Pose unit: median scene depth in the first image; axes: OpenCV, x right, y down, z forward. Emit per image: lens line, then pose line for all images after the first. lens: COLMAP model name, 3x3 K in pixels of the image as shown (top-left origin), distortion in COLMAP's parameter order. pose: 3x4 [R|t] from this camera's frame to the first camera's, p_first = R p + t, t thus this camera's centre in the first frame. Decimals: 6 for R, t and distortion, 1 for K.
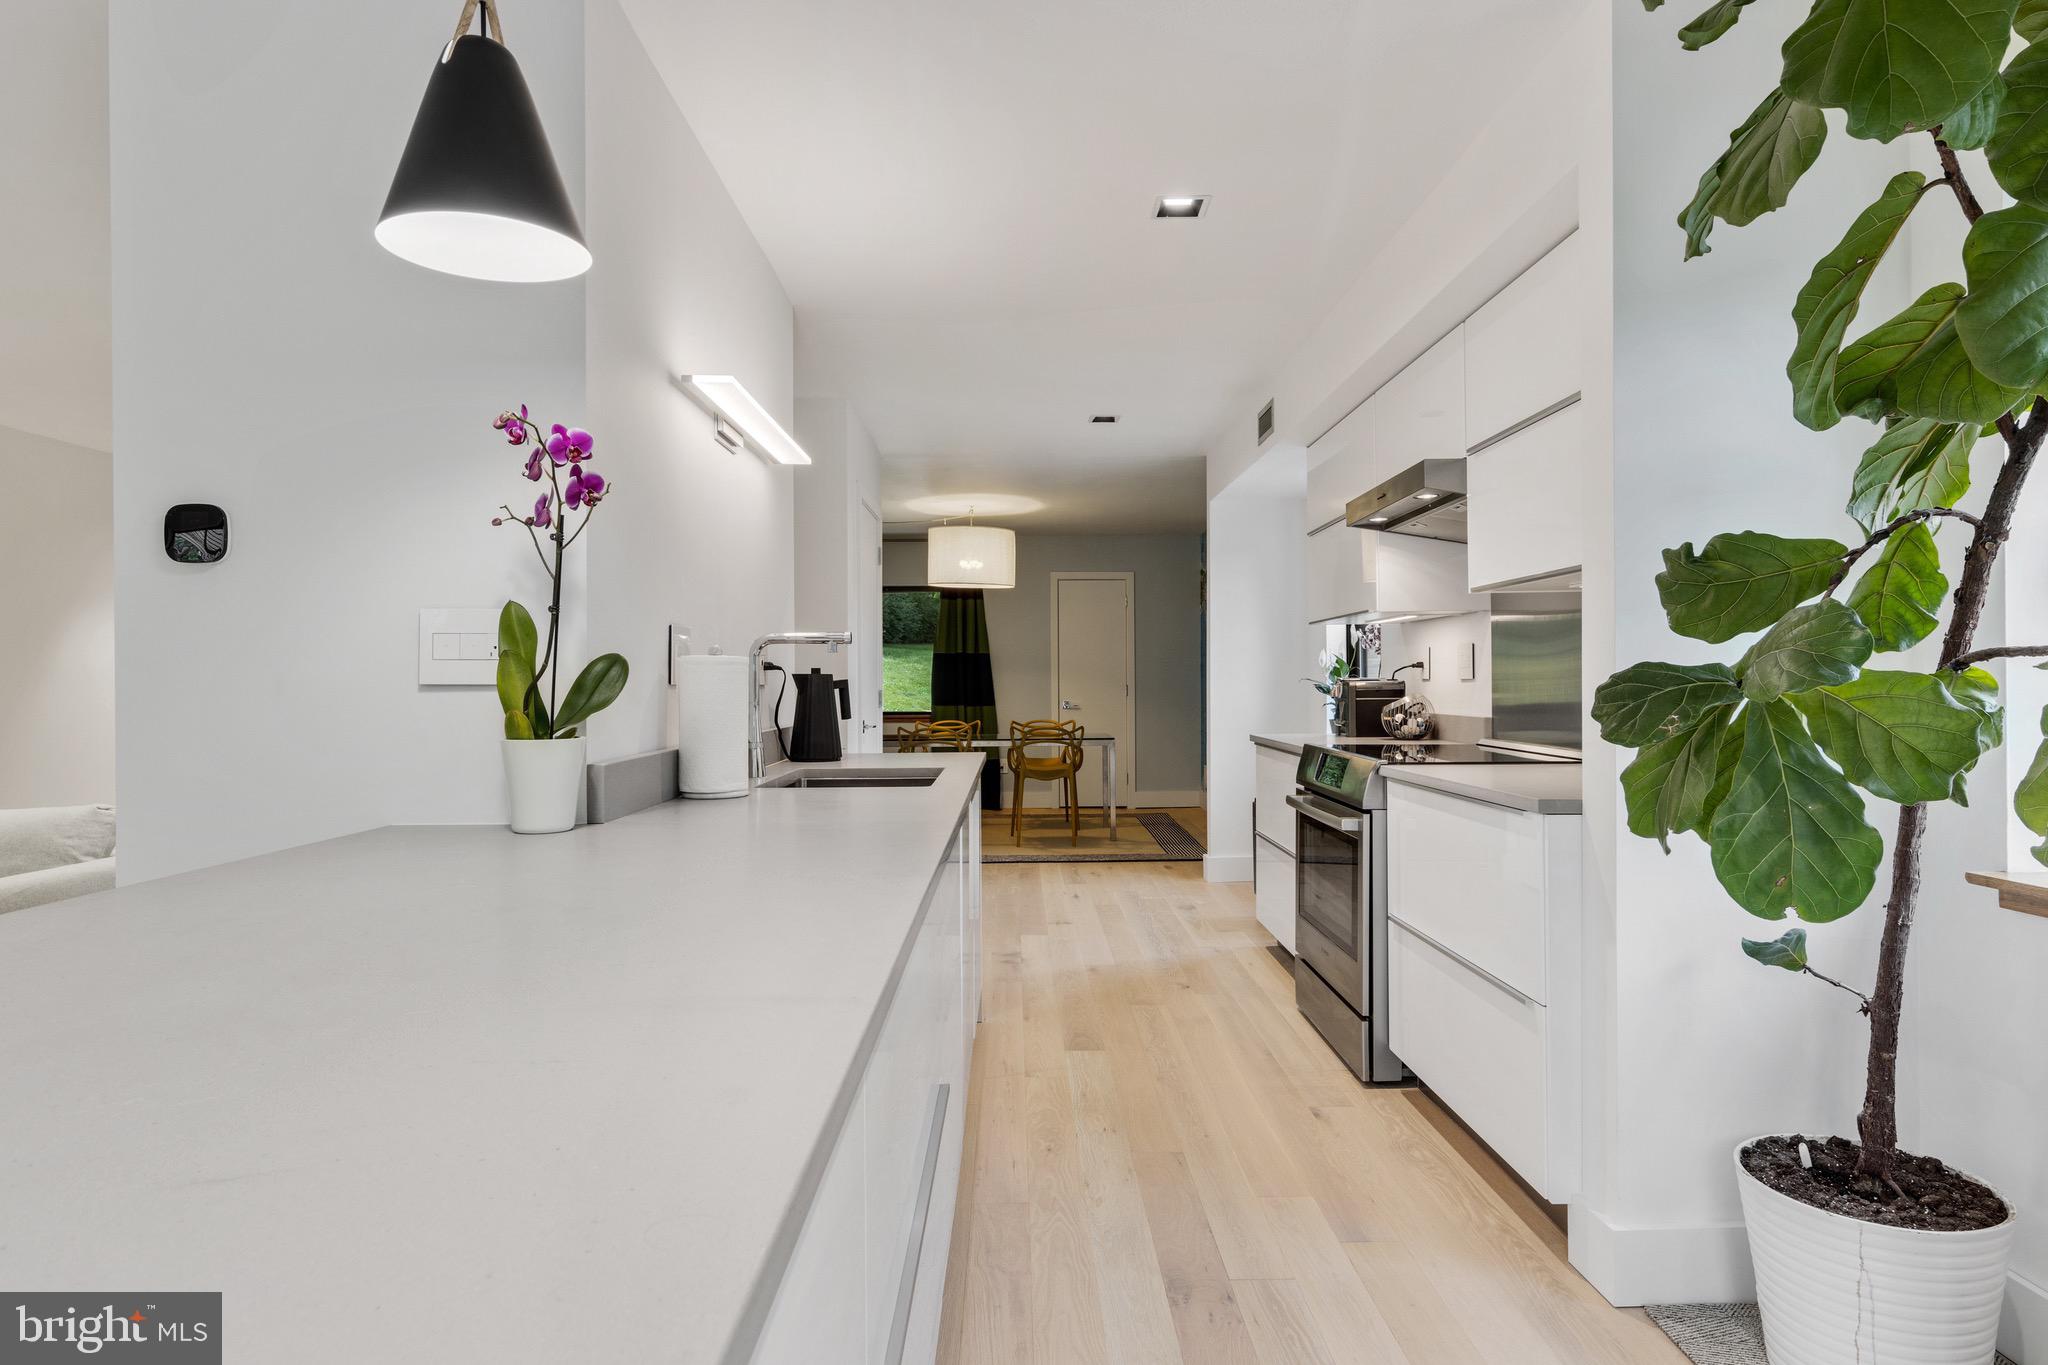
lens RADIAL K [[1114.8, 0, 1024.1], [0, 1114.8, 678.5], [0, 0, 1]] dist [0.002749, 0.000315]
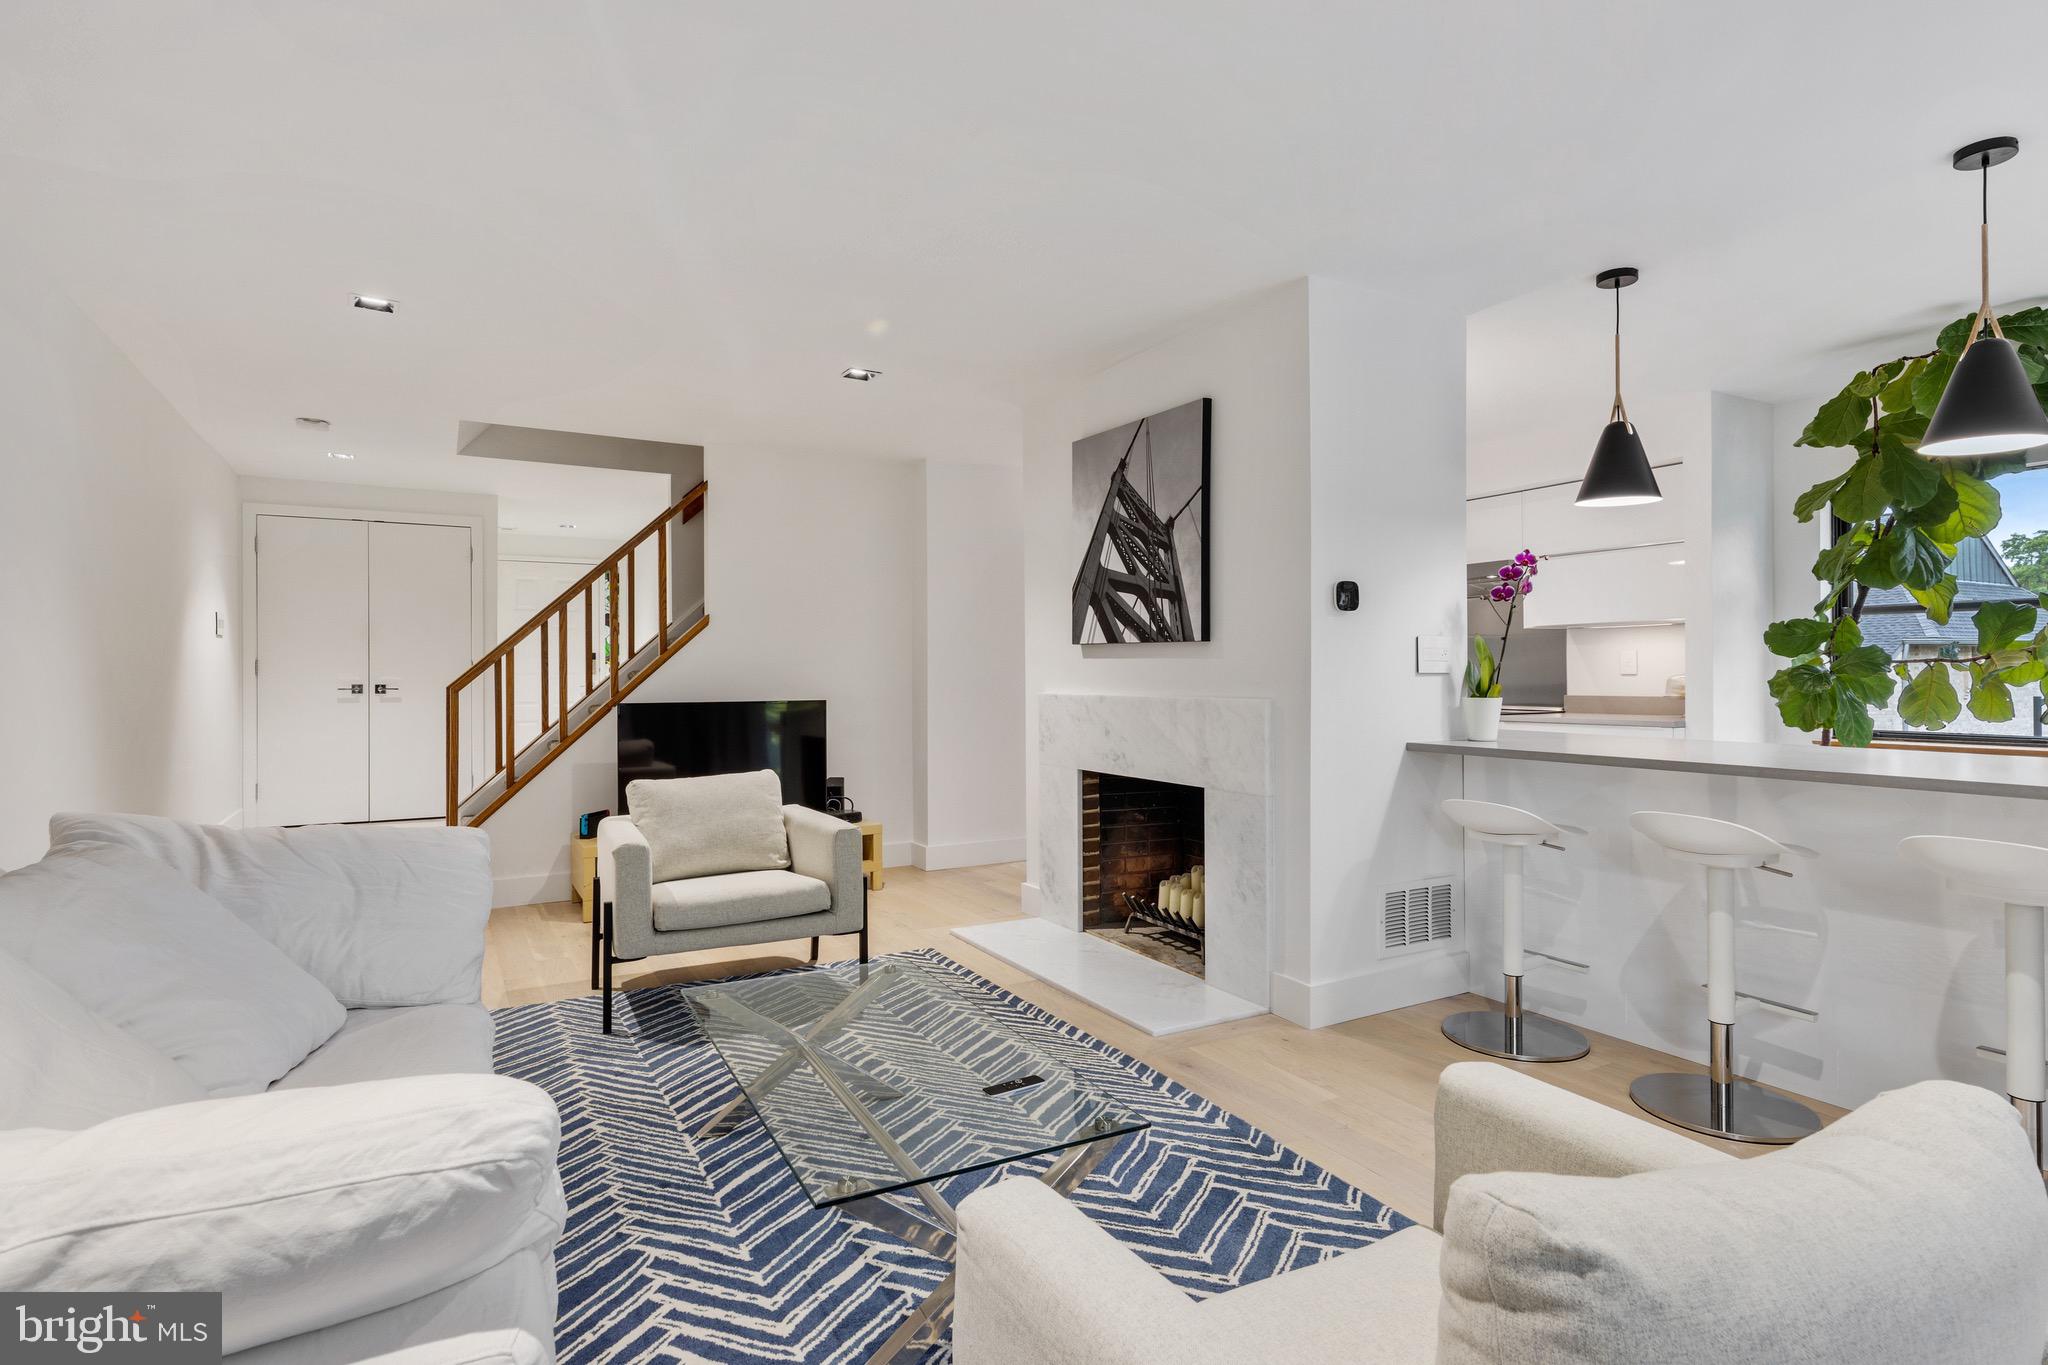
lens RADIAL K [[1046.2, 0, 1025.9], [0, 1046.2, 677.9], [0, 0, 1]] dist [0.001322, -0.000523]
pose [[0.877157, -0.002650, 0.480196, -0.818246], [0.000877, 0.999992, 0.003918, 0.002421], [-0.480203, -0.003016, 0.877152, -0.132525]]
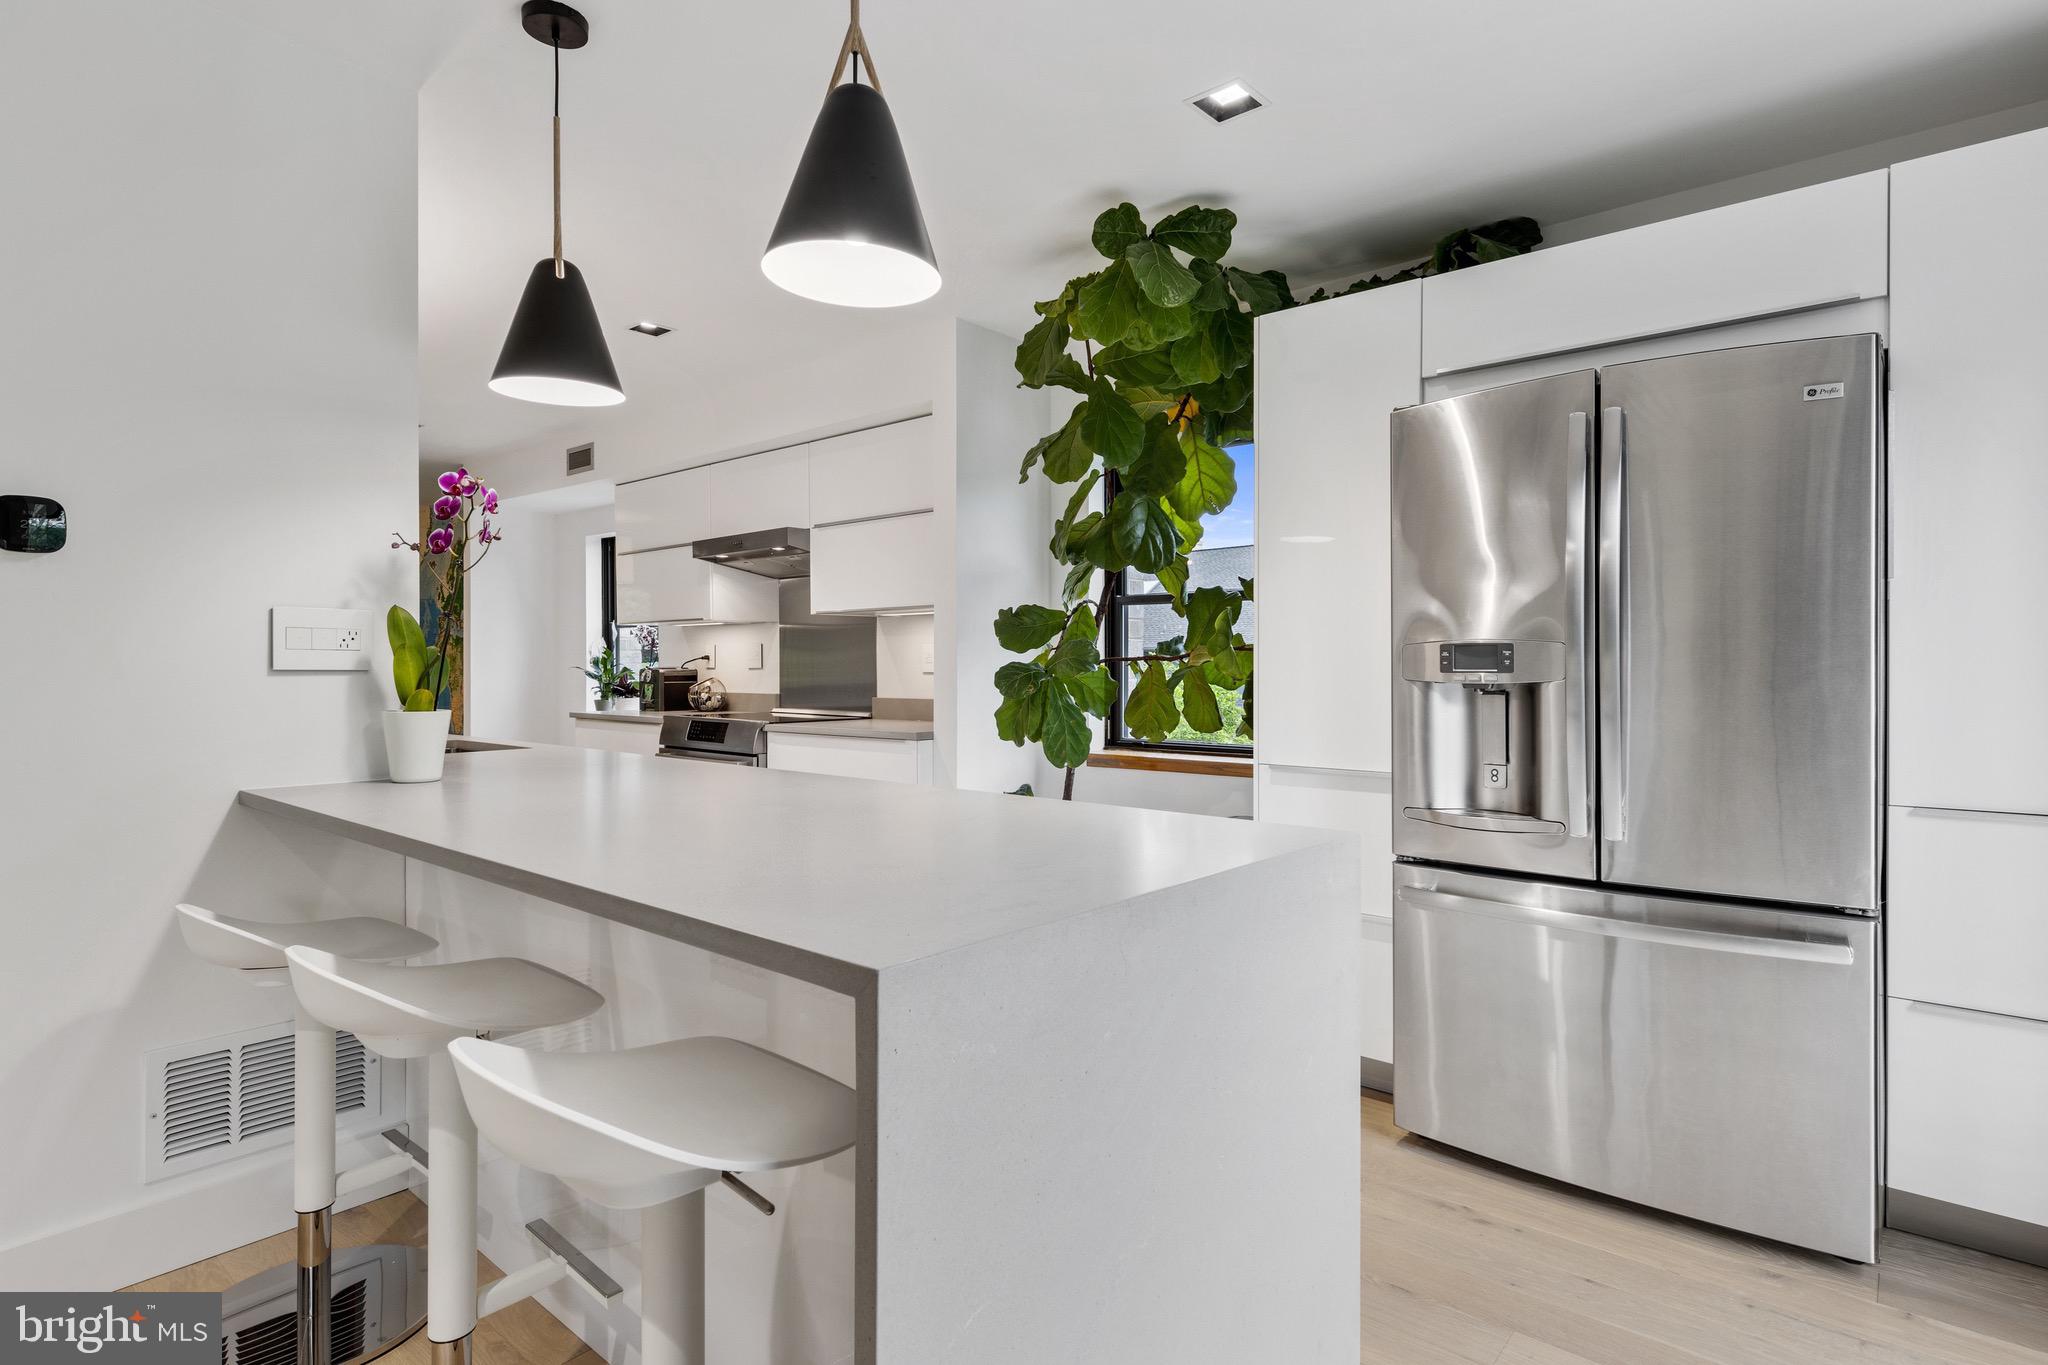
lens RADIAL K [[1051.8, 0, 1025.5], [0, 1051.8, 669.0], [0, 0, 1]] dist [0.009923, -0.000514]
pose [[0.656173, 0.004371, 0.754598, -0.340513], [-0.005866, 0.999983, -0.000691, 0.000383], [-0.754588, -0.003973, 0.656187, -0.137215]]
